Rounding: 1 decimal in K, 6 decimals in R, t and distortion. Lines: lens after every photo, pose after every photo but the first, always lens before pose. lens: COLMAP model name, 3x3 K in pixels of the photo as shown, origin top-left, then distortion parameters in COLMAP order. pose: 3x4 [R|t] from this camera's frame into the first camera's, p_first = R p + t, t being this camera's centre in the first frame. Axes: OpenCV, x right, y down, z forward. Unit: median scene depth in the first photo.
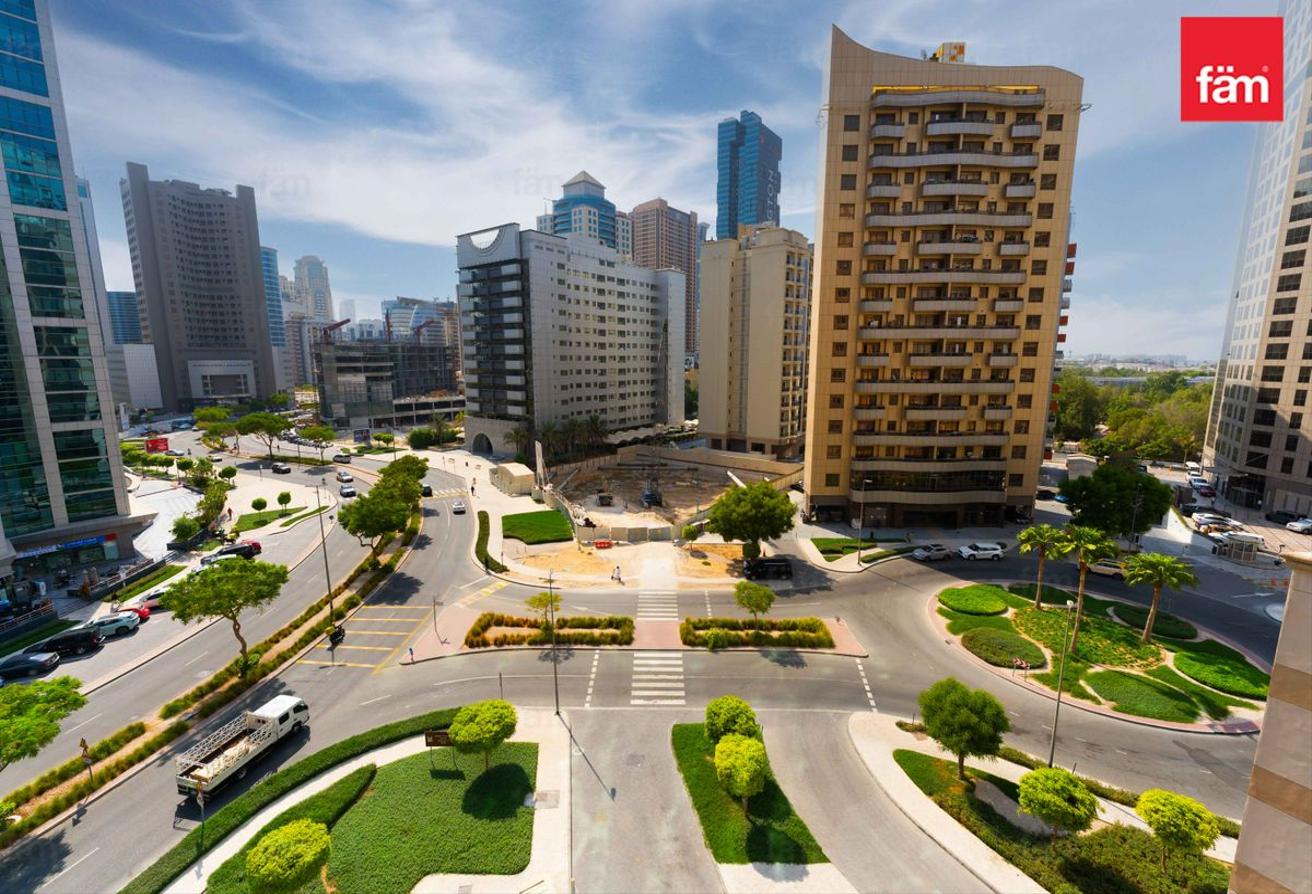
lens RADIAL K [[524.6, 0, 648.3], [0, 524.6, 444.3], [0, 0, 1]] dist [-0.001709, 0.000063]
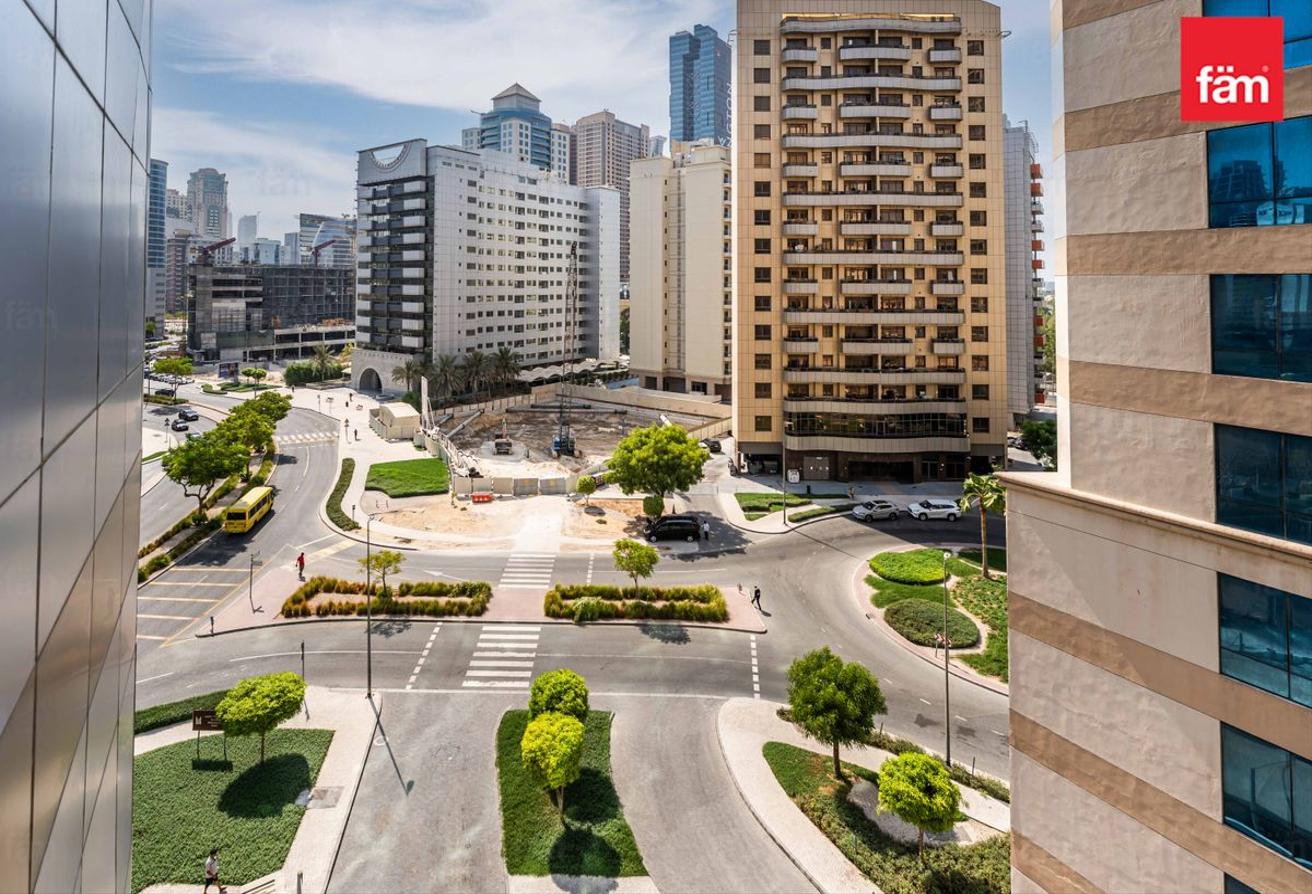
lens RADIAL K [[637.7, 0, 642.3], [0, 637.7, 268.0], [0, 0, 1]] dist [-0.002003, 0.000566]
pose [[0.999894, 0.006350, 0.013132, 0.145282], [-0.003792, 0.982477, -0.186344, 0.013755], [-0.014086, 0.186275, 0.982397, -0.085073]]
